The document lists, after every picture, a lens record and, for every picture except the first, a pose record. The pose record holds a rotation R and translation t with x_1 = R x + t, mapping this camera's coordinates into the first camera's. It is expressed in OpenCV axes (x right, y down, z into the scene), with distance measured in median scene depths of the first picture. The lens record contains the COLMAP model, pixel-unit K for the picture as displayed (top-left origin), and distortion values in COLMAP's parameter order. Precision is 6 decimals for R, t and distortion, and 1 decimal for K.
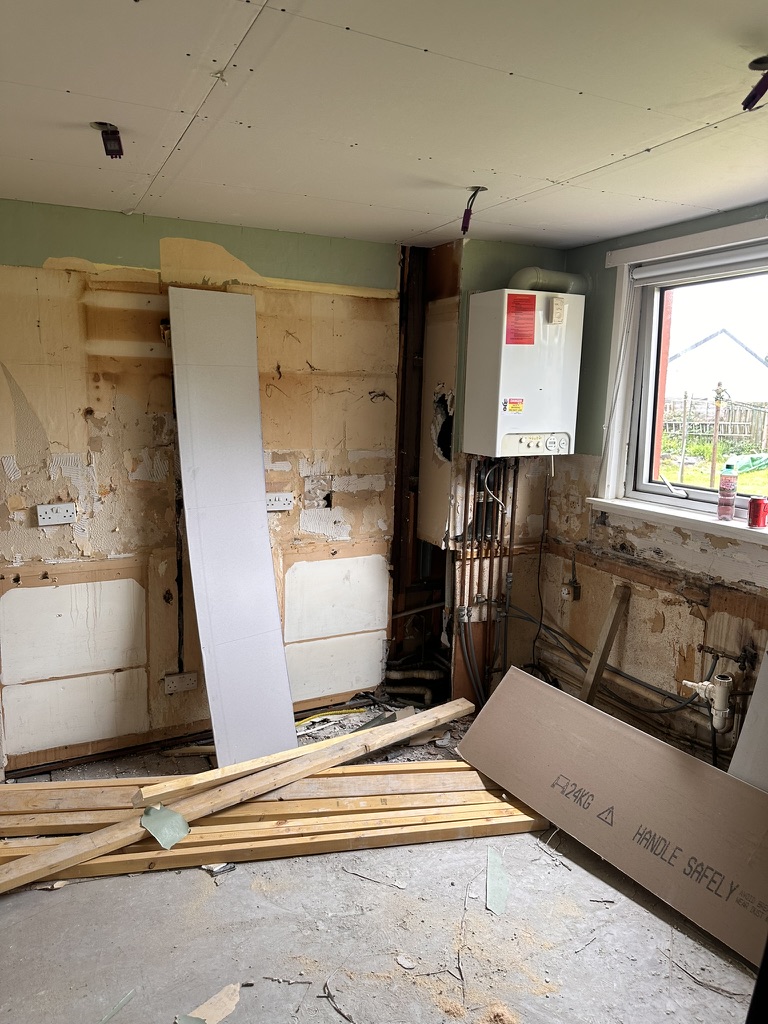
lens RADIAL K [[721.2, 0, 385.2], [0, 721.2, 513.7], [0, 0, 1]] dist [0.008088, -0.021120]
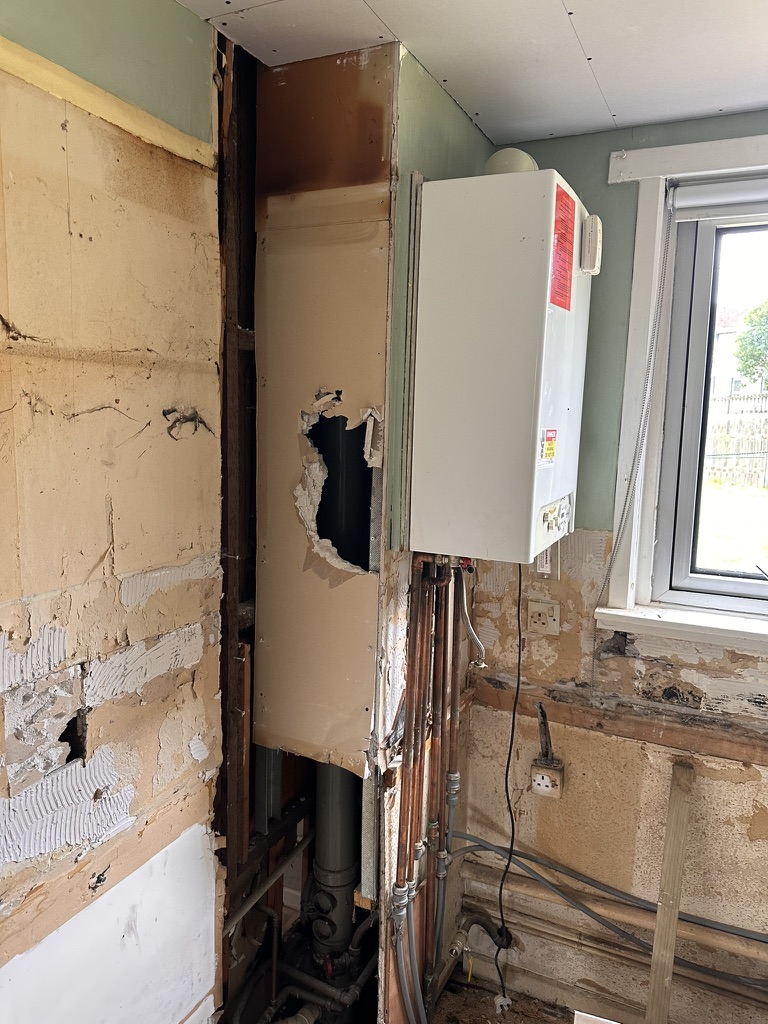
lens RADIAL K [[721.2, 0, 384.2], [0, 721.2, 505.1], [0, 0, 1]] dist [0.008088, -0.021120]
pose [[0.785063, -0.075873, 0.614751, -0.162321], [0.087957, 0.996068, 0.010611, -0.115794], [-0.613139, 0.045742, 0.788650, 0.651060]]
